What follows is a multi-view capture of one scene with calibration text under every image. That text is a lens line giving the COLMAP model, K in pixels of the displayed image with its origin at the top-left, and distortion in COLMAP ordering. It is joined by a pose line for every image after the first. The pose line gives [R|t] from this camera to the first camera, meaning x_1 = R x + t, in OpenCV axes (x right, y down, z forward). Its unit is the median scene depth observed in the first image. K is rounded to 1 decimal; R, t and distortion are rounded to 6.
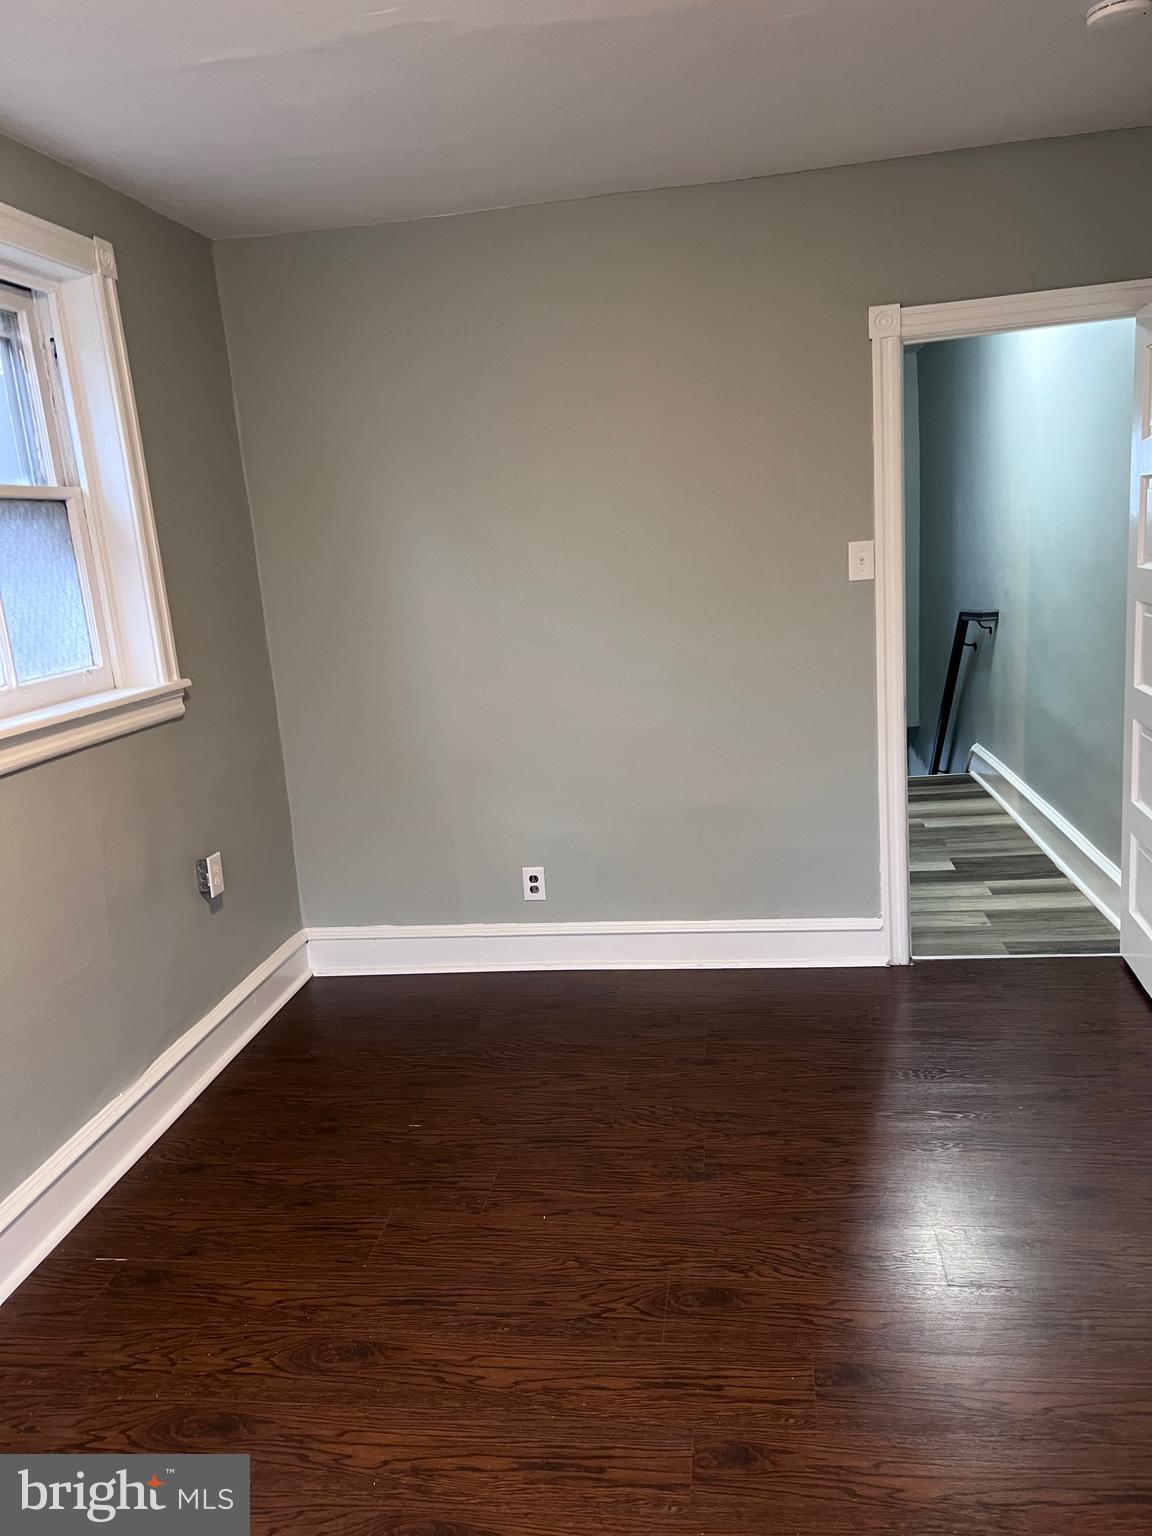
lens RADIAL K [[1143.9, 0, 576.4], [0, 1143.9, 771.1], [0, 0, 1]] dist [0.000318, -0.000050]
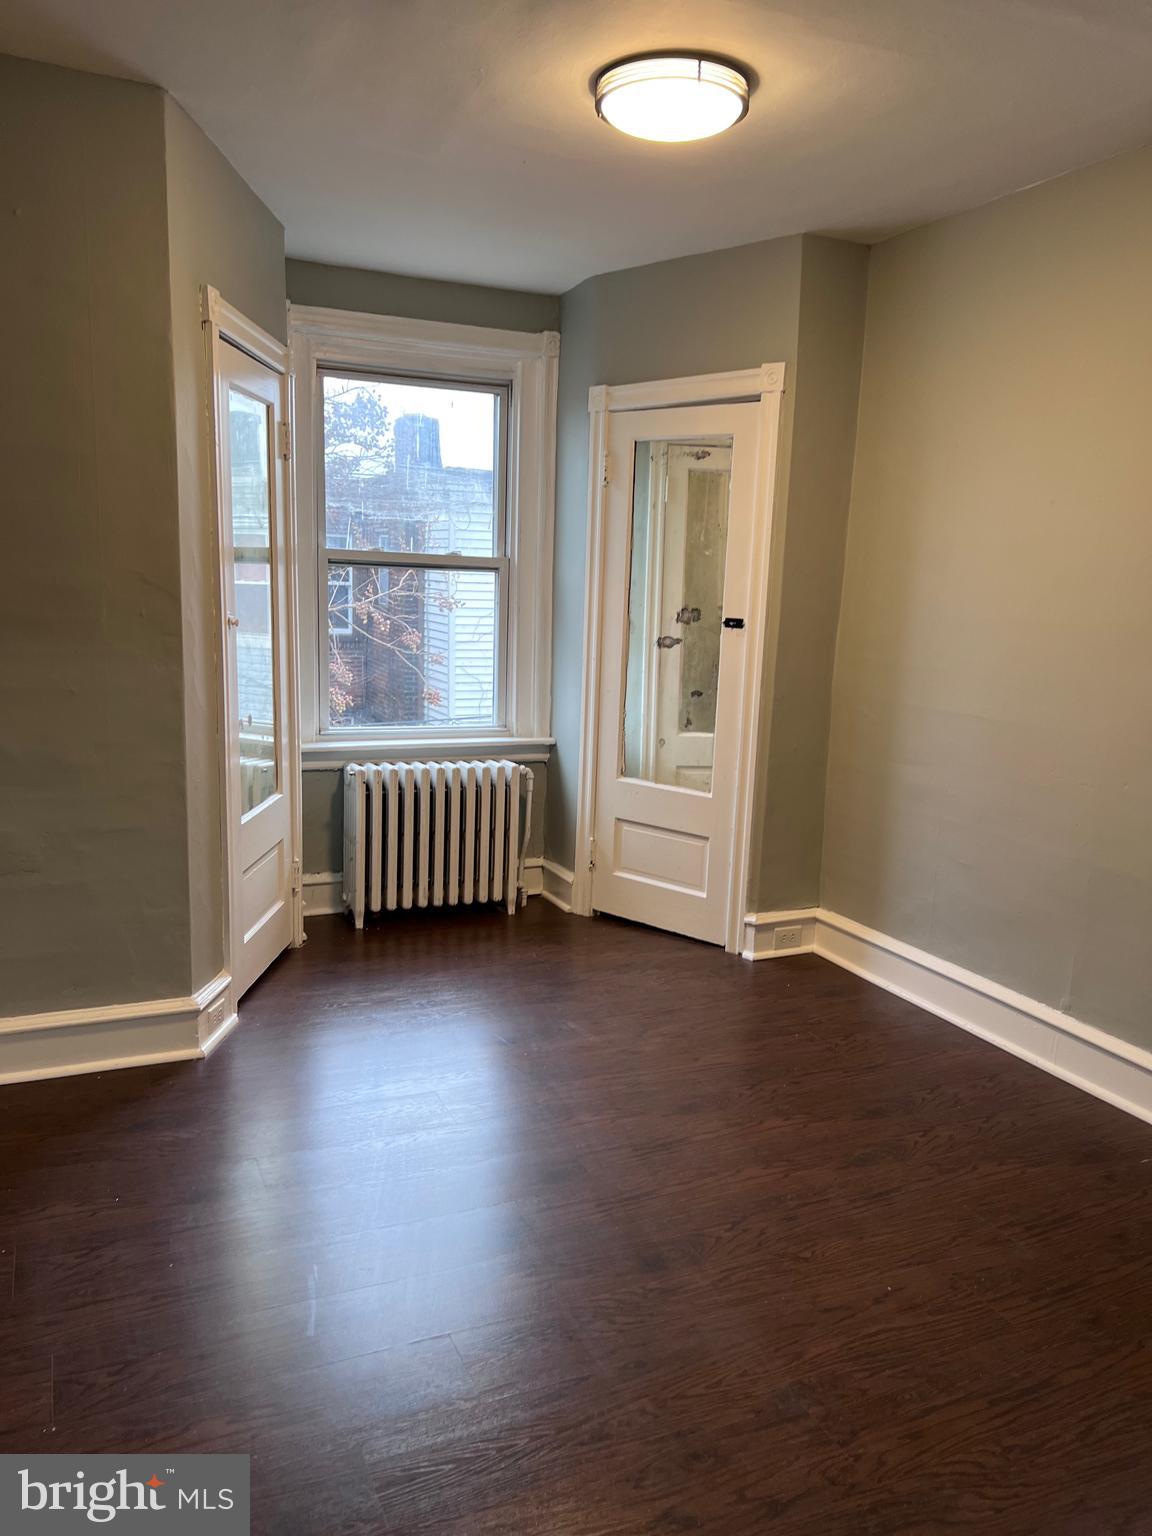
lens RADIAL K [[1143.9, 0, 575.3], [0, 1143.9, 768.6], [0, 0, 1]] dist [0.000318, -0.000050]
pose [[-0.838642, 0.153439, -0.522624, 0.595596], [-0.073001, 0.919181, 0.387010, -0.312821], [0.539768, 0.362715, -0.759663, 1.447169]]
